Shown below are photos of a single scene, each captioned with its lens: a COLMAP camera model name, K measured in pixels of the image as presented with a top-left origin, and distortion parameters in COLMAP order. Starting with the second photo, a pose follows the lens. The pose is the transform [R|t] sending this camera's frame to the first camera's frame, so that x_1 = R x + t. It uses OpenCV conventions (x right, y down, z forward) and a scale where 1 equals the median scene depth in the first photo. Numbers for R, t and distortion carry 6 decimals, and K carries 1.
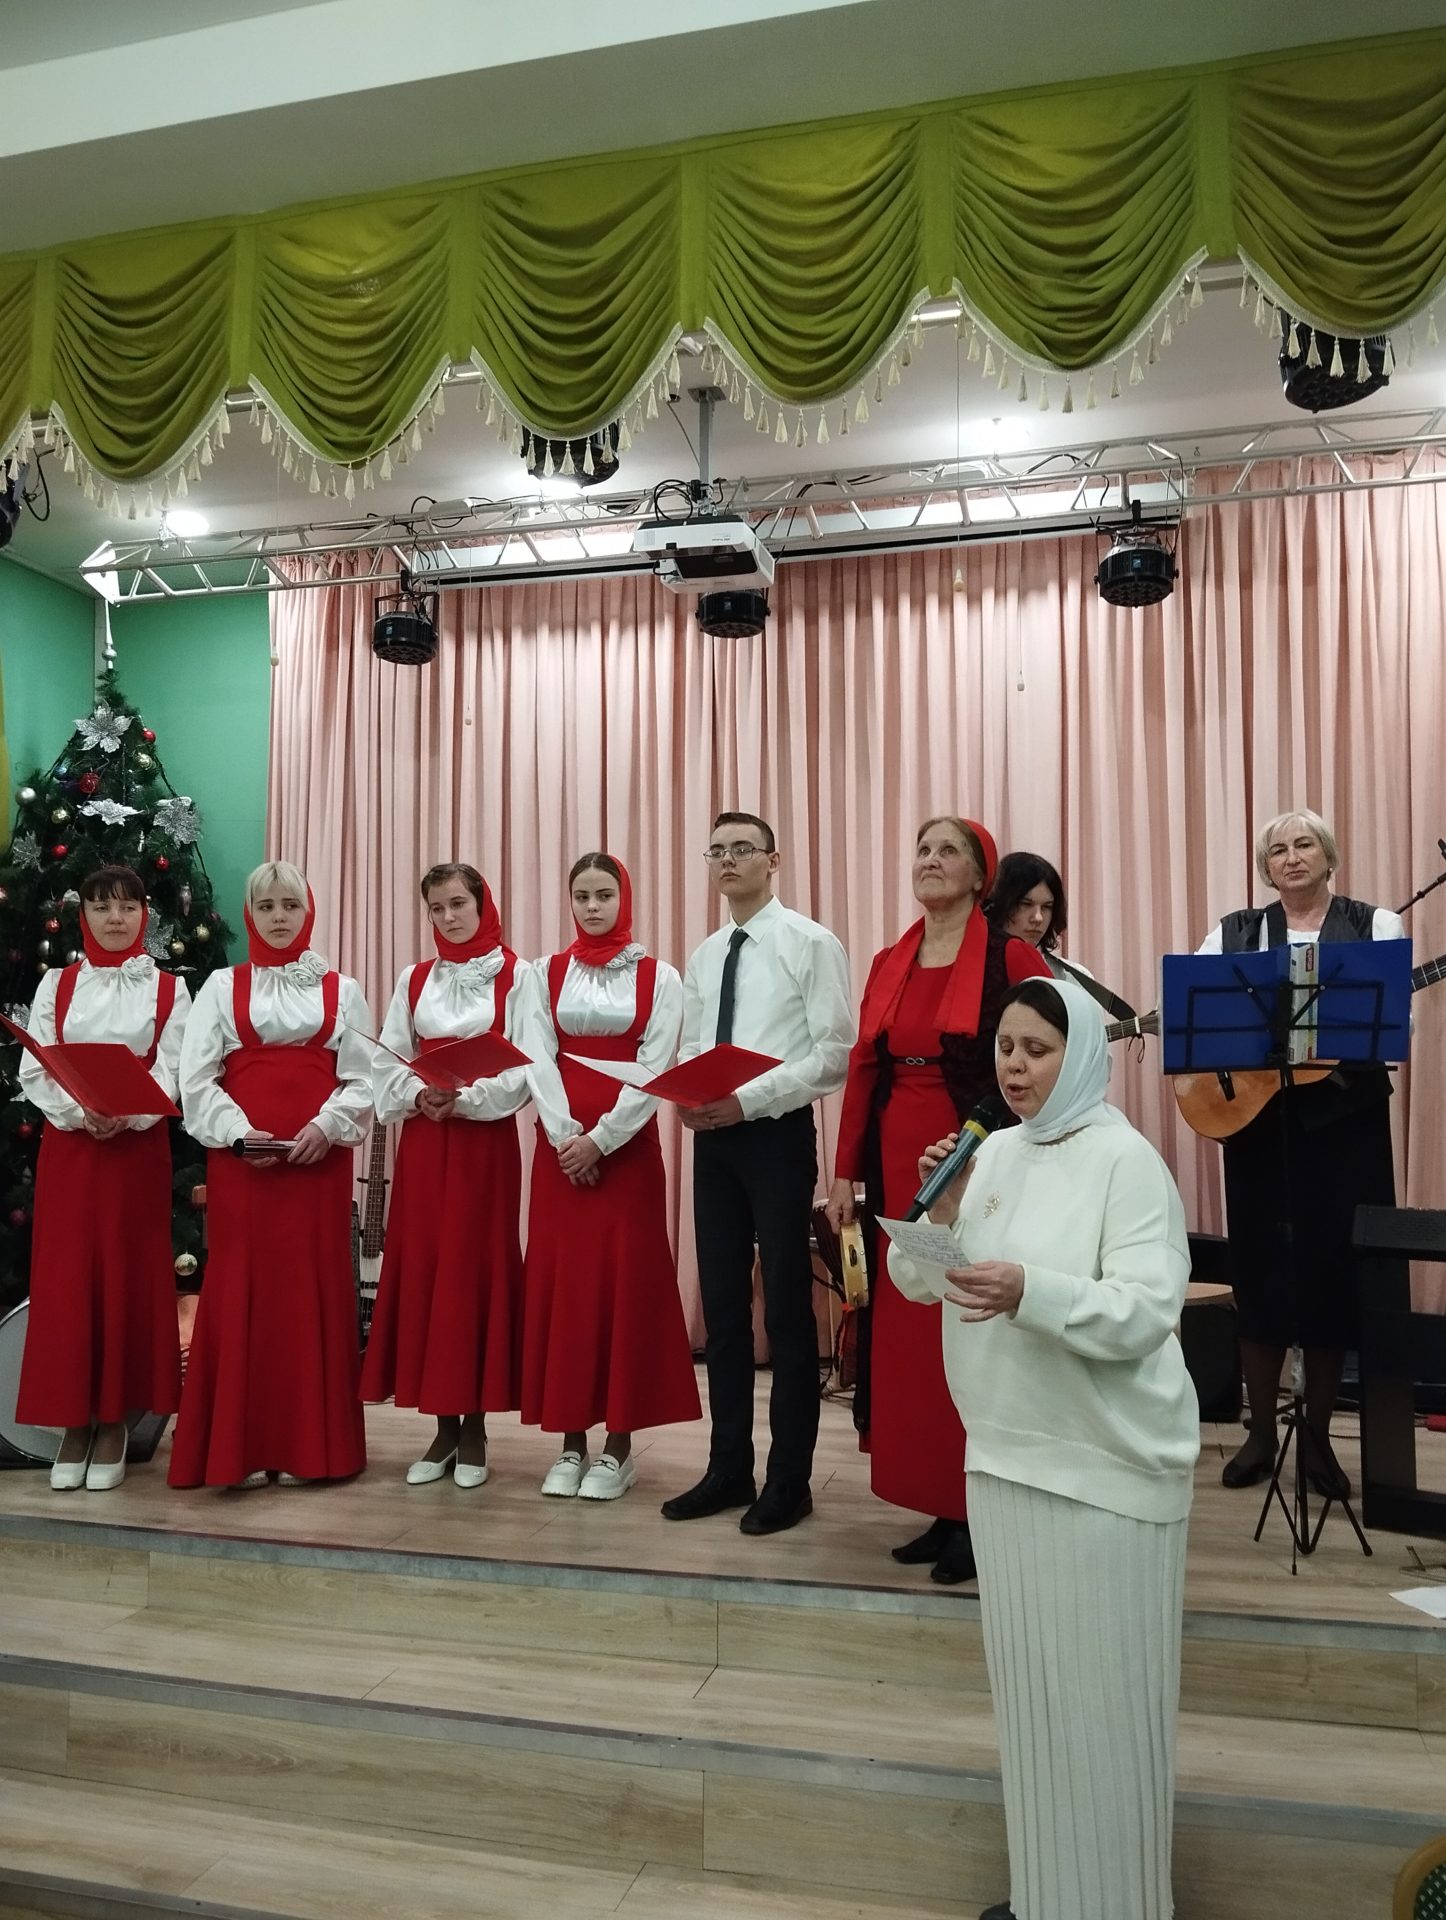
lens RADIAL K [[1644.9, 0, 723.0], [0, 1644.9, 960.0], [0, 0, 1]] dist [0.079503, -0.176913]
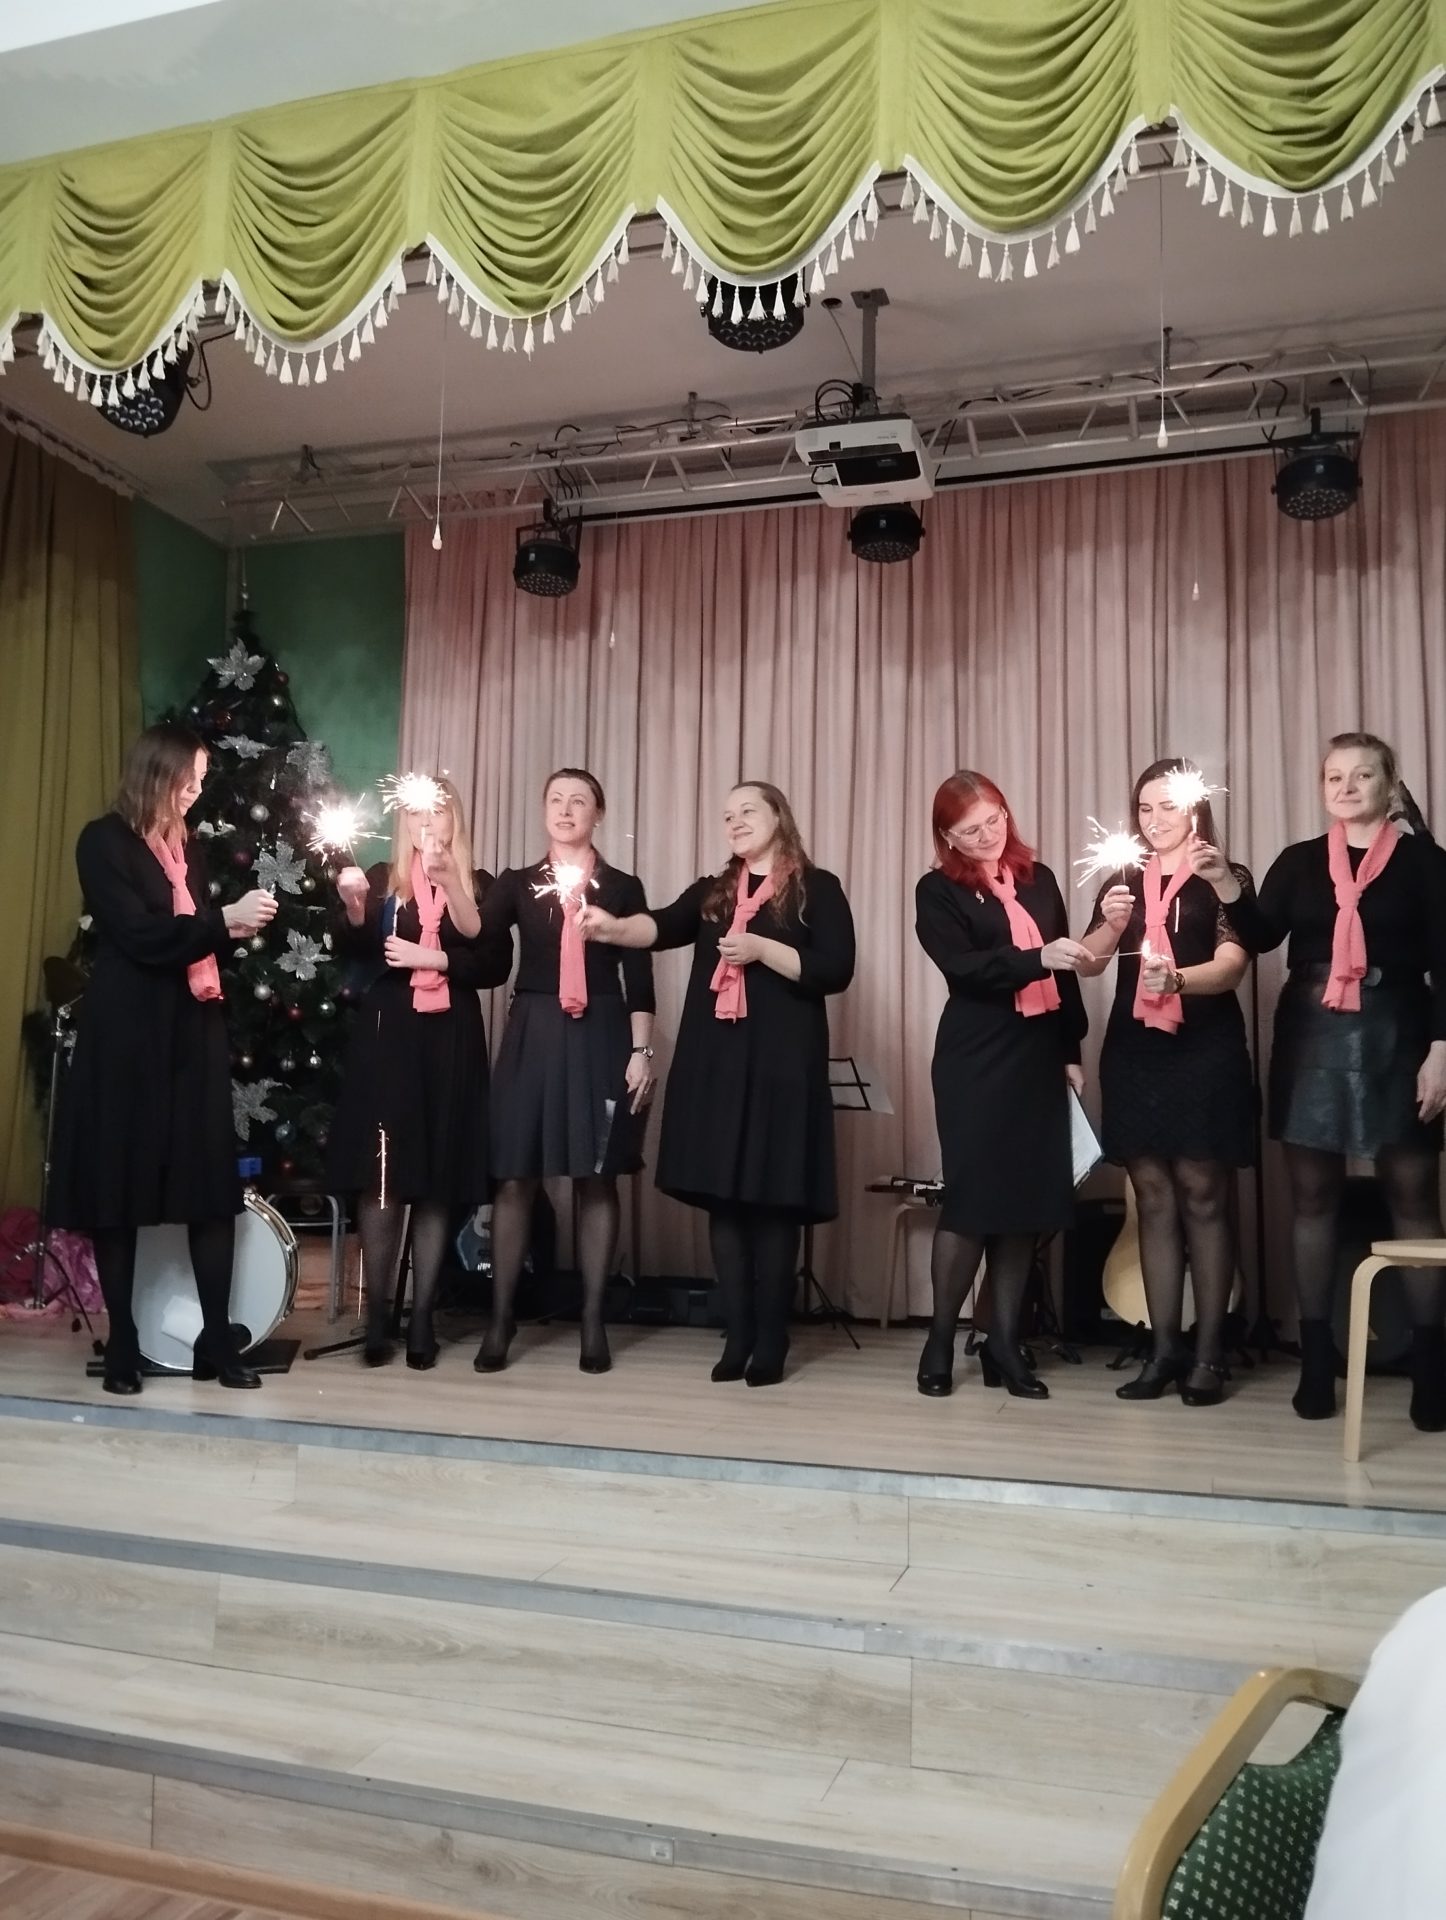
lens RADIAL K [[1644.9, 0, 723.0], [0, 1644.9, 960.0], [0, 0, 1]] dist [0.079503, -0.176913]
pose [[0.999071, 0.013492, -0.040932, -0.068151], [-0.015116, 0.999100, -0.039644, 0.114728], [0.040360, 0.040226, 0.998375, 0.051294]]
